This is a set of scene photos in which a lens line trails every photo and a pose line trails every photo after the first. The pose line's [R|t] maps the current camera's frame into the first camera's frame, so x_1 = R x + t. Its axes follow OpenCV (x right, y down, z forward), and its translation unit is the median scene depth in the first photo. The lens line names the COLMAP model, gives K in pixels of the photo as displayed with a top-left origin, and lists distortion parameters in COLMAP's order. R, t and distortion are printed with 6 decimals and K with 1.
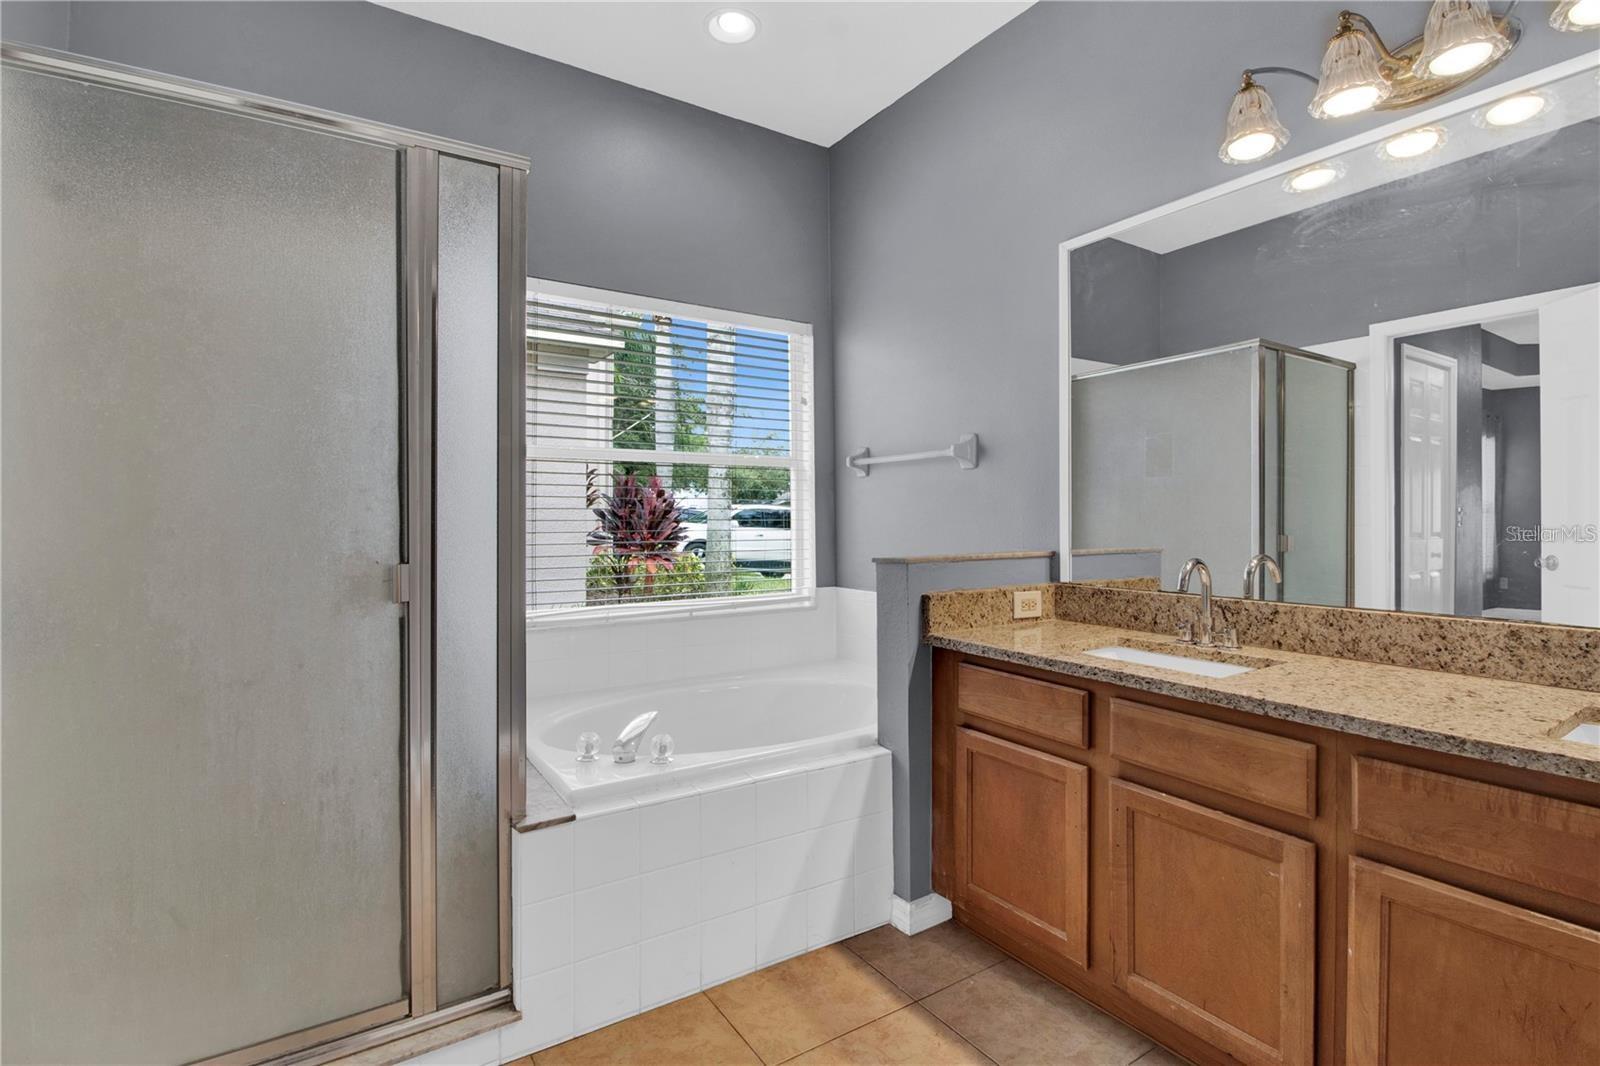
lens RADIAL K [[764.5, 0, 803.0], [0, 764.5, 529.6], [0, 0, 1]] dist [-0.004657, -0.012982]
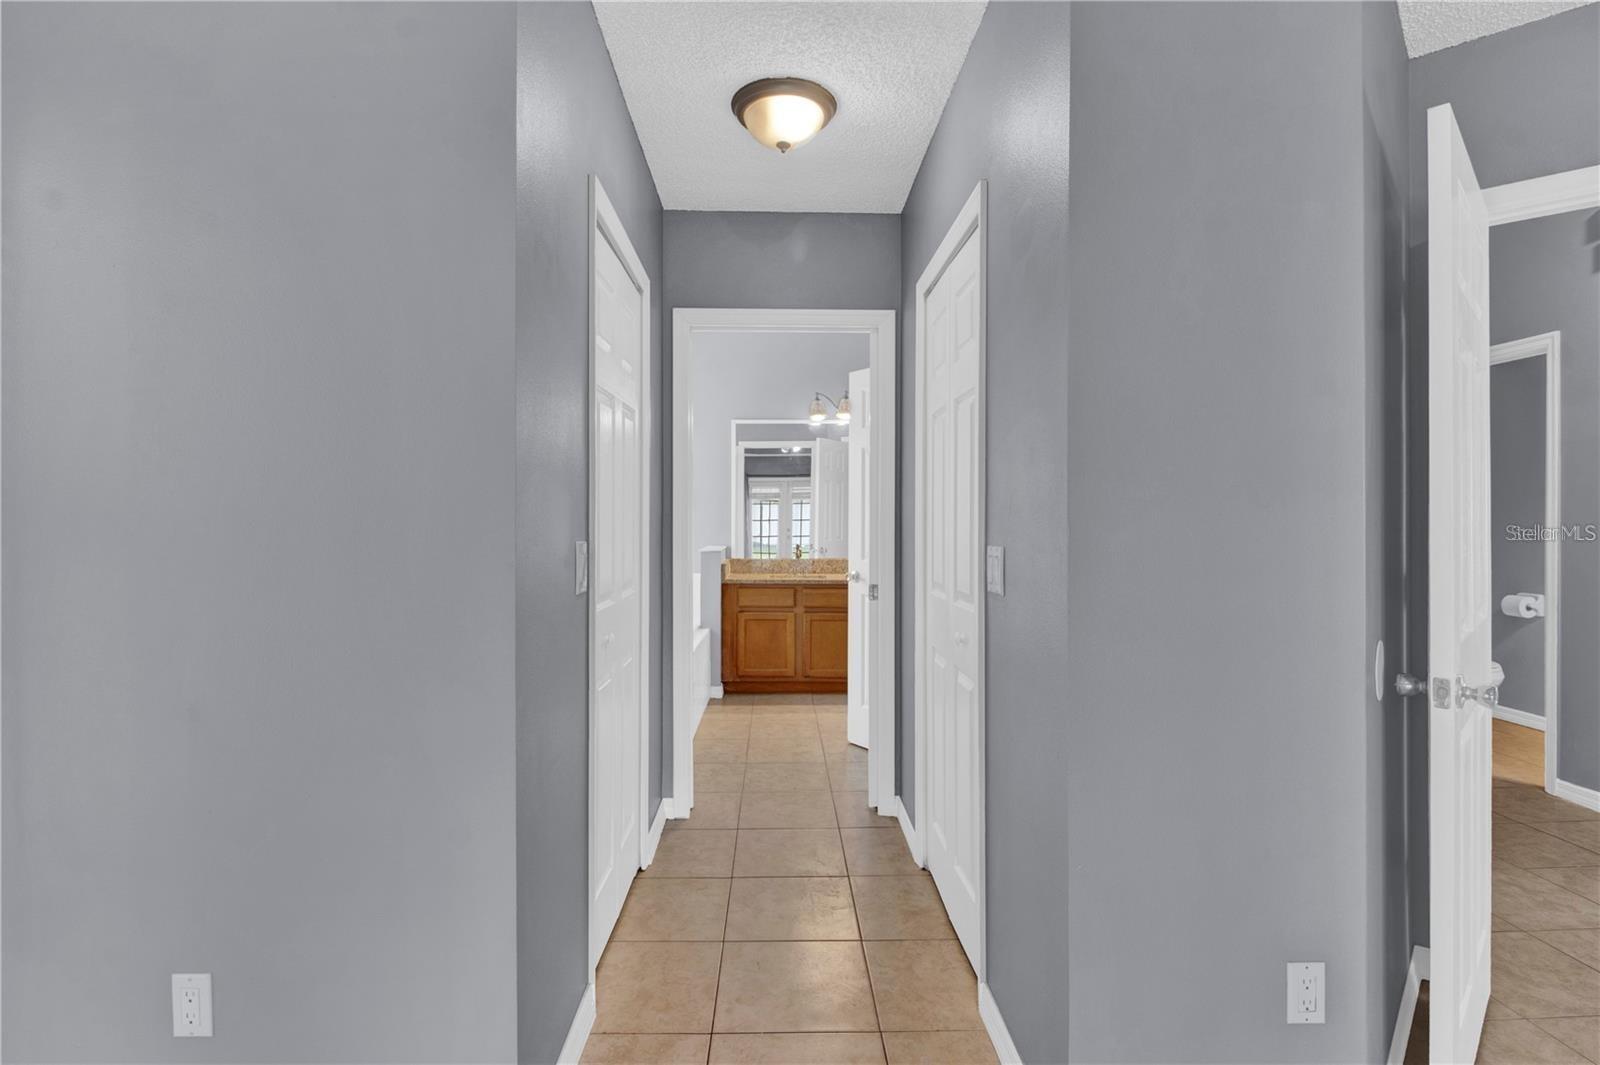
lens RADIAL K [[764.5, 0, 803.0], [0, 764.5, 529.1], [0, 0, 1]] dist [-0.004657, -0.012982]
pose [[0.523092, 0.001937, 0.852274, -1.981864], [0.007960, 0.999943, -0.007159, -0.009784], [-0.852239, 0.010529, 0.523047, -0.590850]]
